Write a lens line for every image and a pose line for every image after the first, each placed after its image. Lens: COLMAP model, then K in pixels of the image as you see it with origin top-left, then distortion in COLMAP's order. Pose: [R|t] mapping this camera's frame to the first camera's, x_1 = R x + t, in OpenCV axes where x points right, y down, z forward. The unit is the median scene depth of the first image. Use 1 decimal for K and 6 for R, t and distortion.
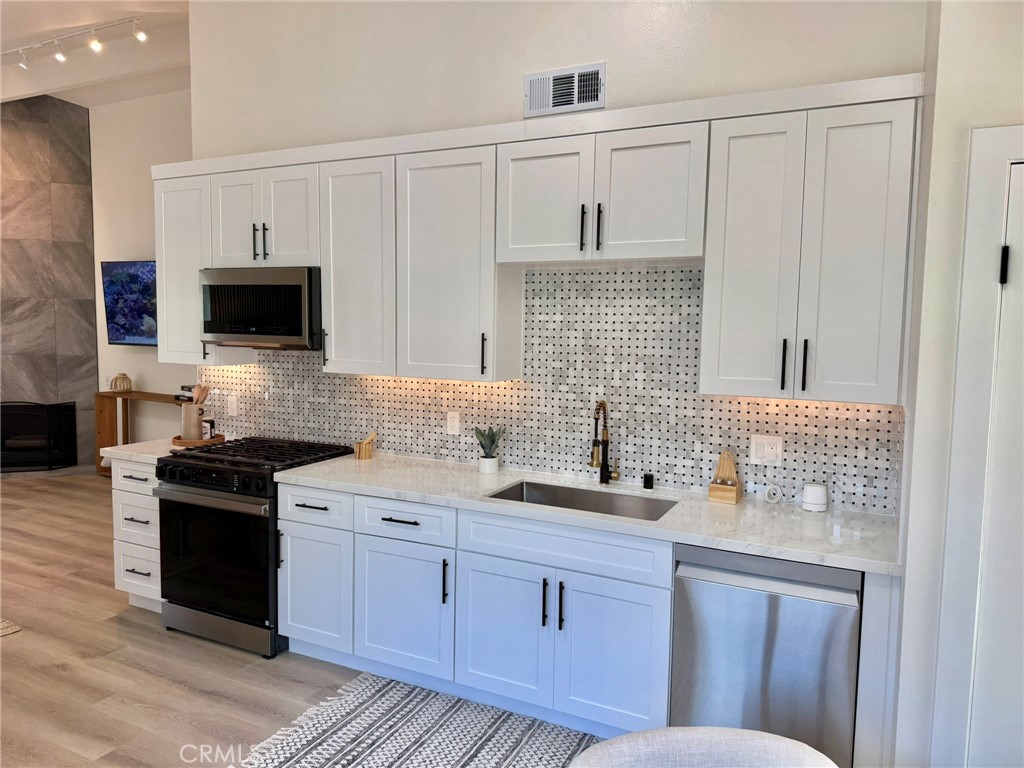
lens RADIAL K [[708.1, 0, 511.3], [0, 708.1, 386.1], [0, 0, 1]] dist [0.084966, -0.104916]
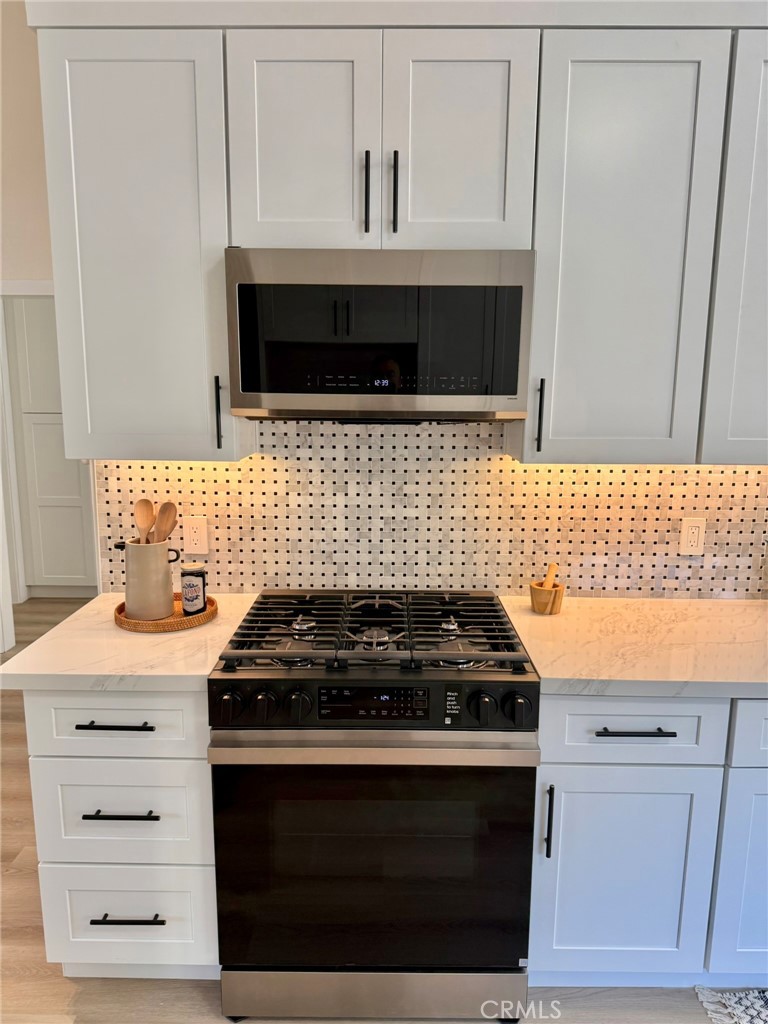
lens RADIAL K [[708.1, 0, 384.0], [0, 708.1, 512.0], [0, 0, 1]] dist [0.084966, -0.104916]
pose [[0.905764, -0.080108, 0.416143, -0.532400], [0.046700, 0.994858, 0.089868, -0.032373], [-0.421202, -0.061965, 0.904847, 0.526420]]
